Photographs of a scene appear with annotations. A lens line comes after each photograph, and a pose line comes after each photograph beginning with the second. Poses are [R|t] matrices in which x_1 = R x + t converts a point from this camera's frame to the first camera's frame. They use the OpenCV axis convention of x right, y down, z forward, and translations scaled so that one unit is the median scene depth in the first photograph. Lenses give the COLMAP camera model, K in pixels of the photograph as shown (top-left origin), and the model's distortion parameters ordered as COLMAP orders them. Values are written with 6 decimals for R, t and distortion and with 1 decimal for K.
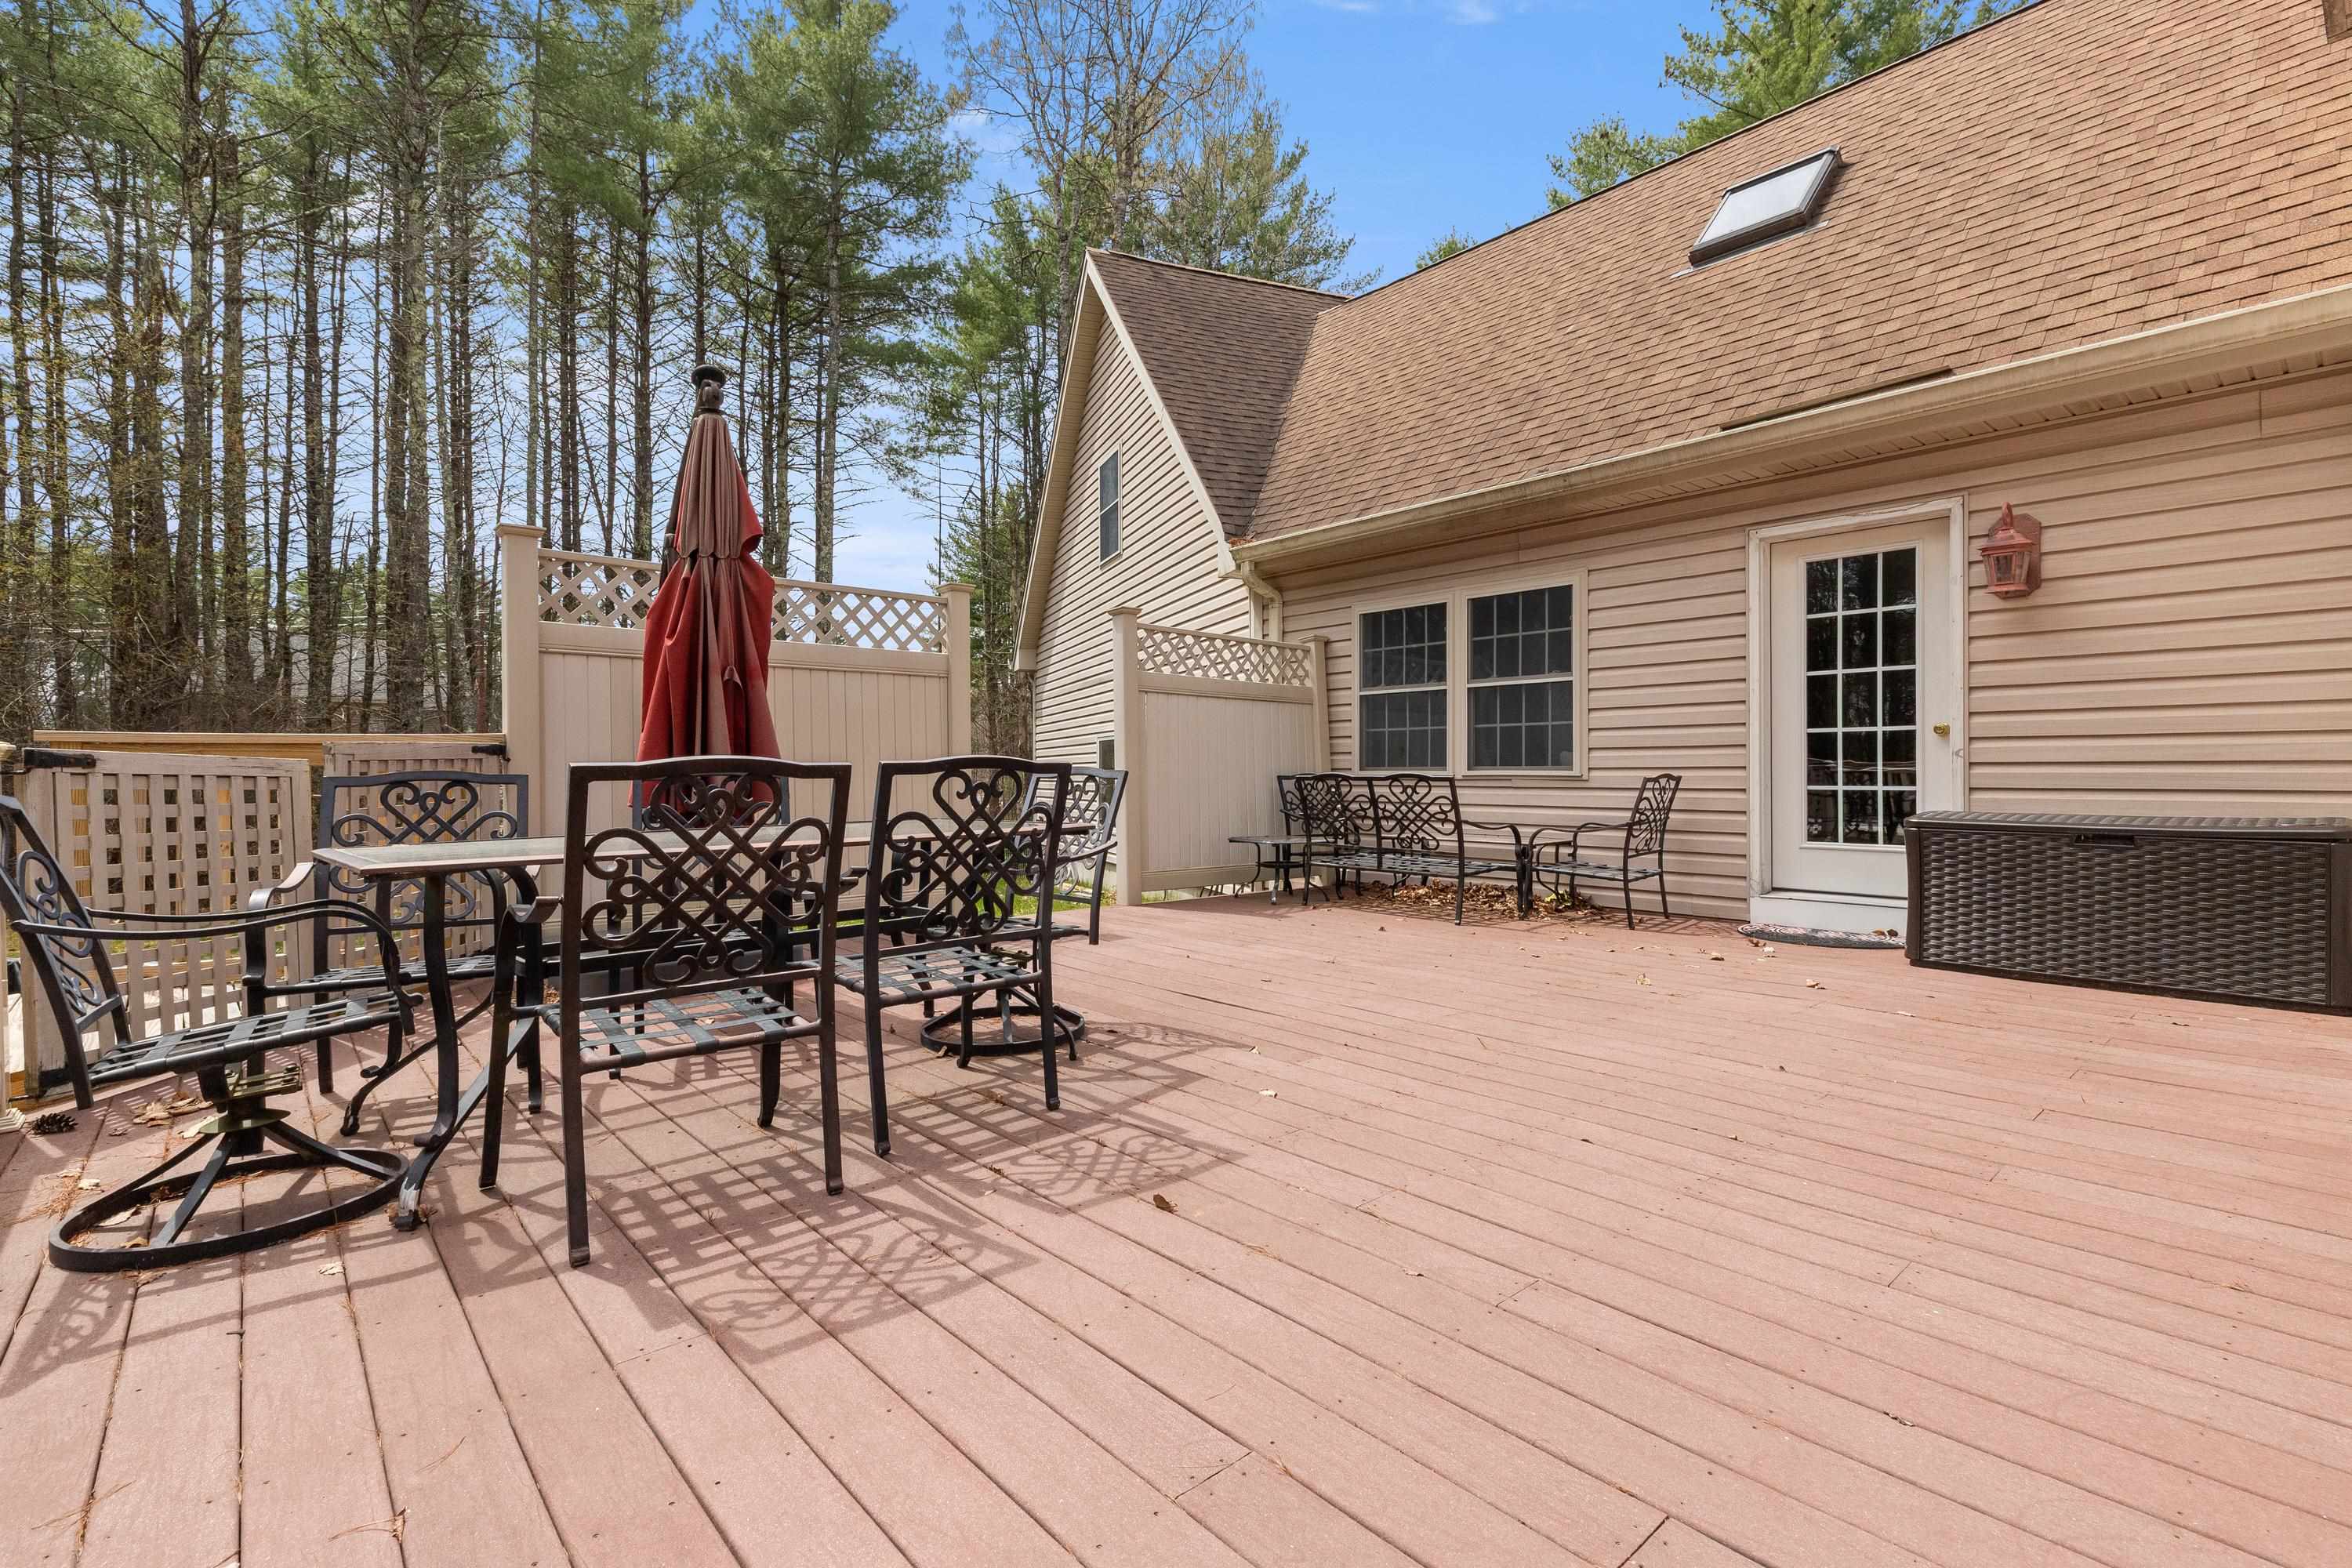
lens RADIAL K [[1062.0, 0, 1171.1], [0, 1062.0, 778.1], [0, 0, 1]] dist [-0.001230, -0.000018]
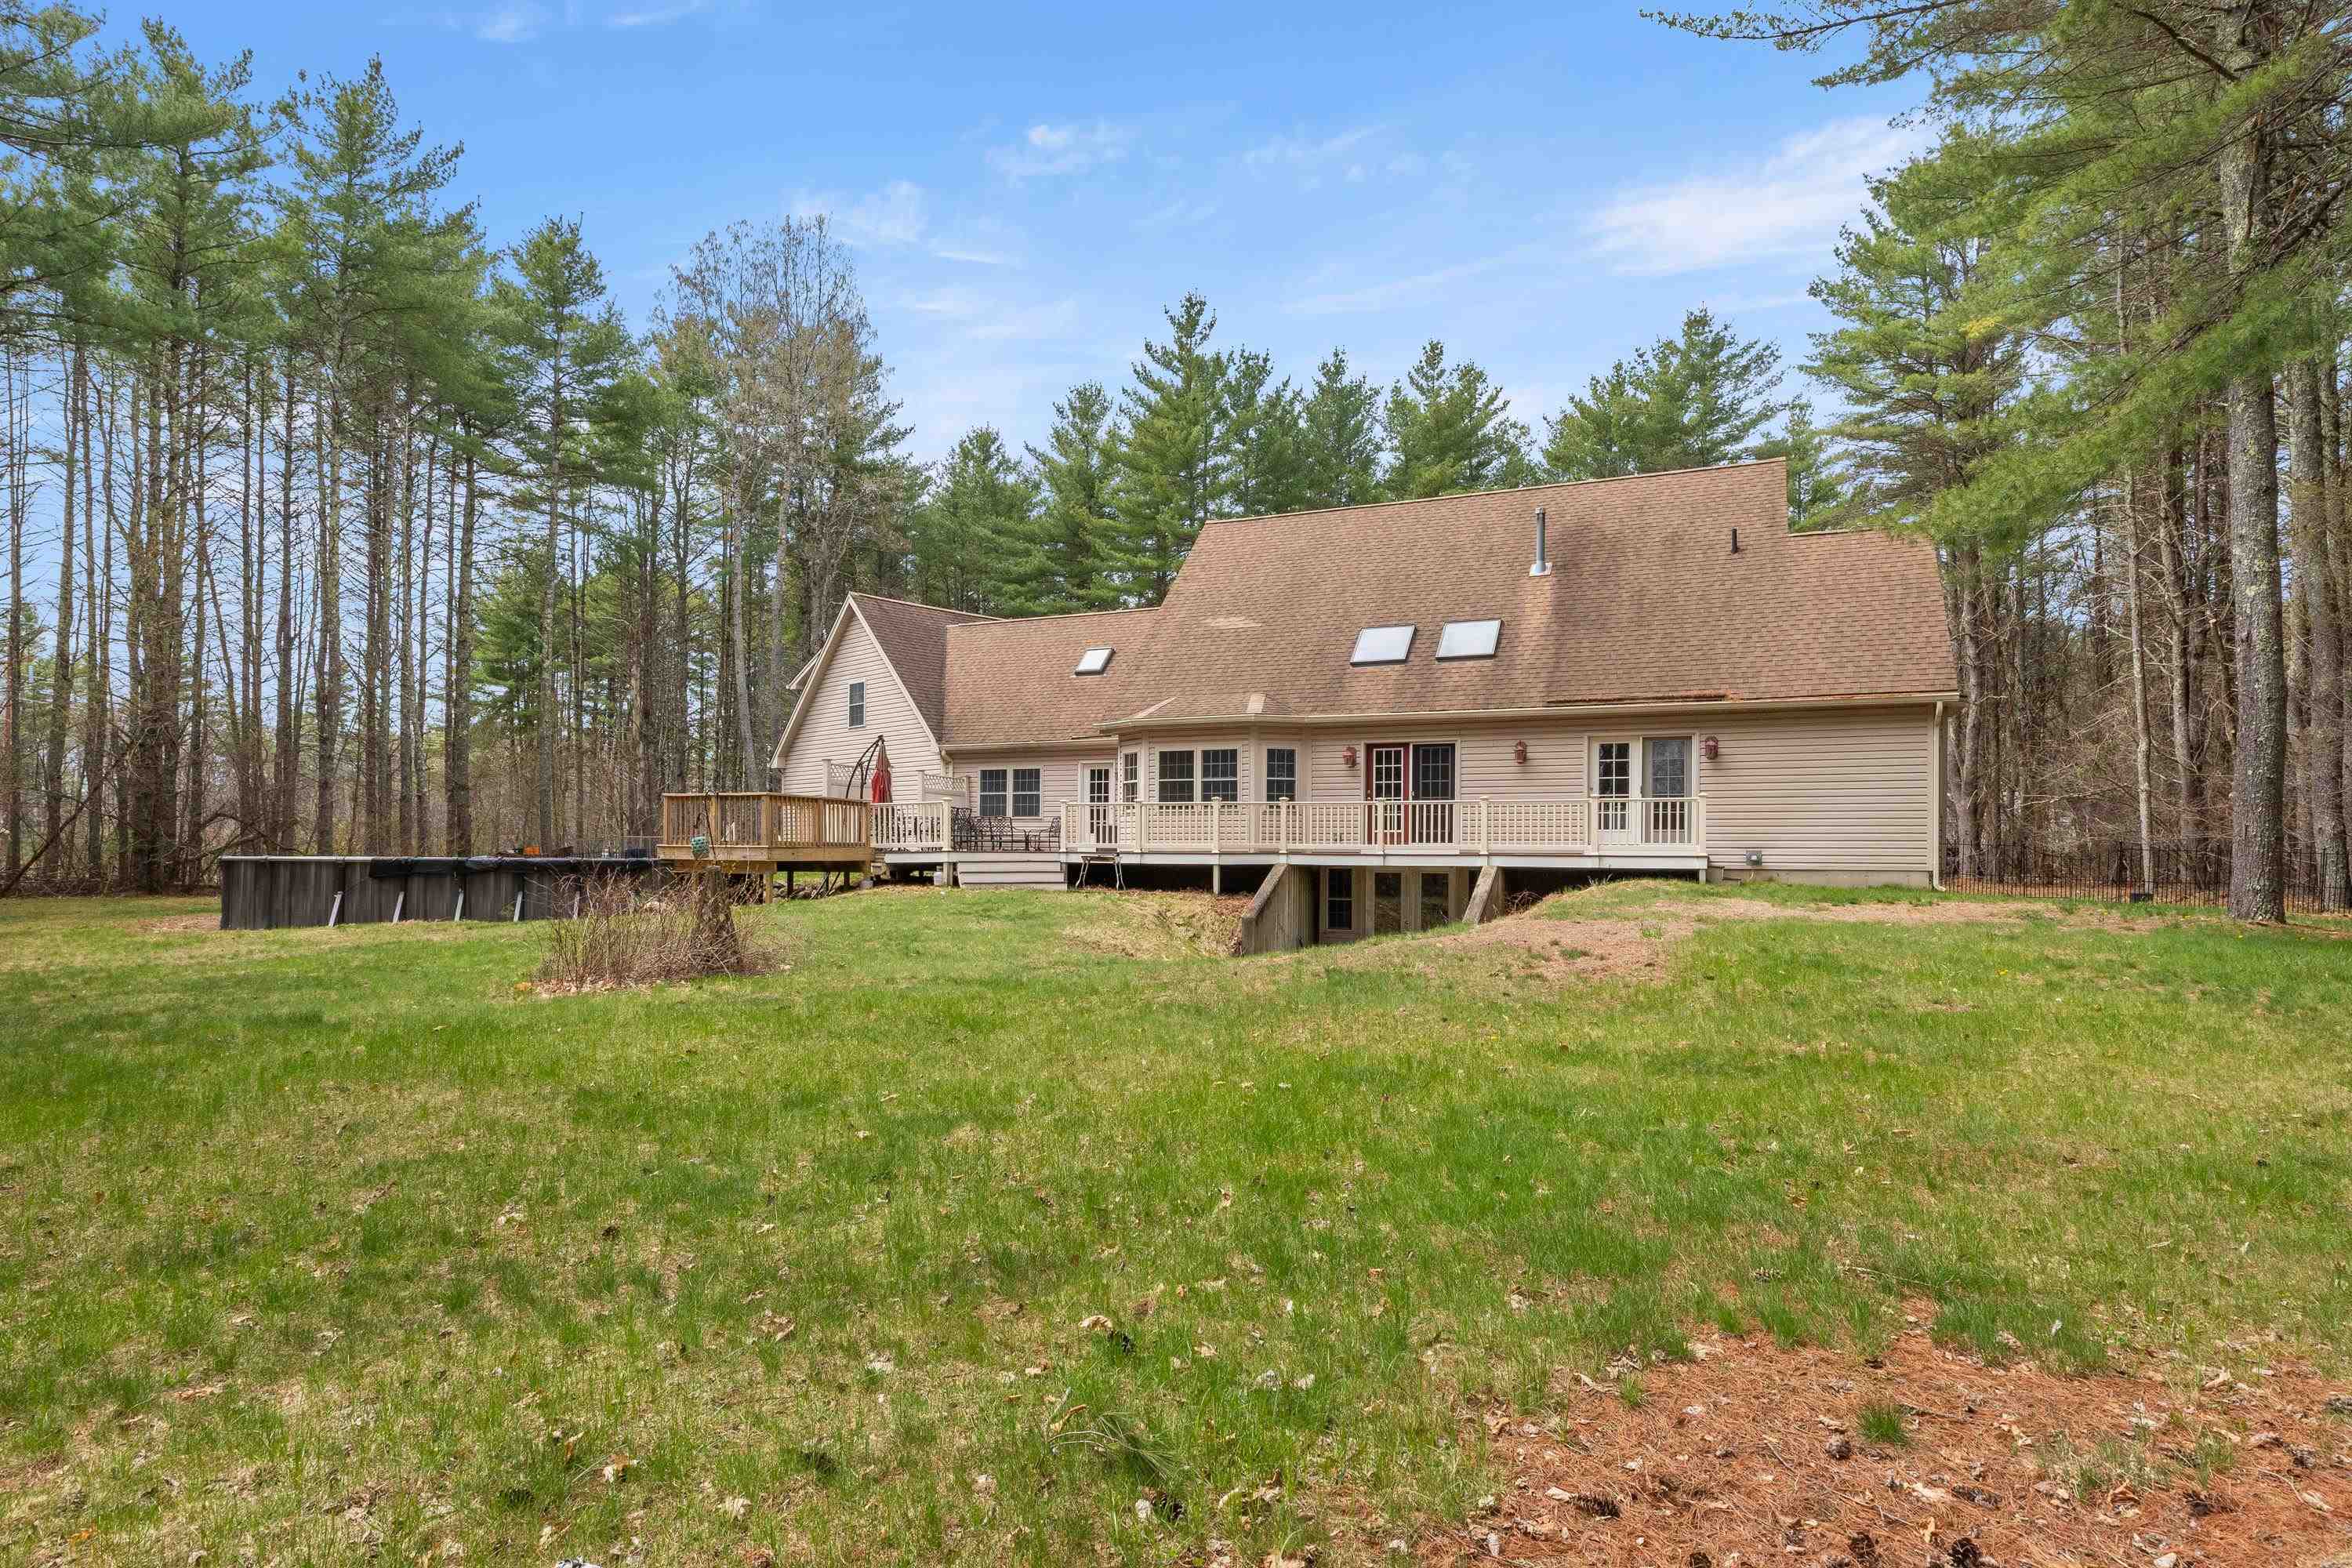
lens RADIAL K [[1394.2, 0, 1174.8], [0, 1394.2, 796.7], [0, 0, 1]] dist [-0.001347, -0.000081]
pose [[0.914447, 0.024070, 0.403989, -1.057858], [-0.008301, 0.999135, -0.040740, 0.103559], [-0.404620, 0.033901, 0.913856, -3.323573]]
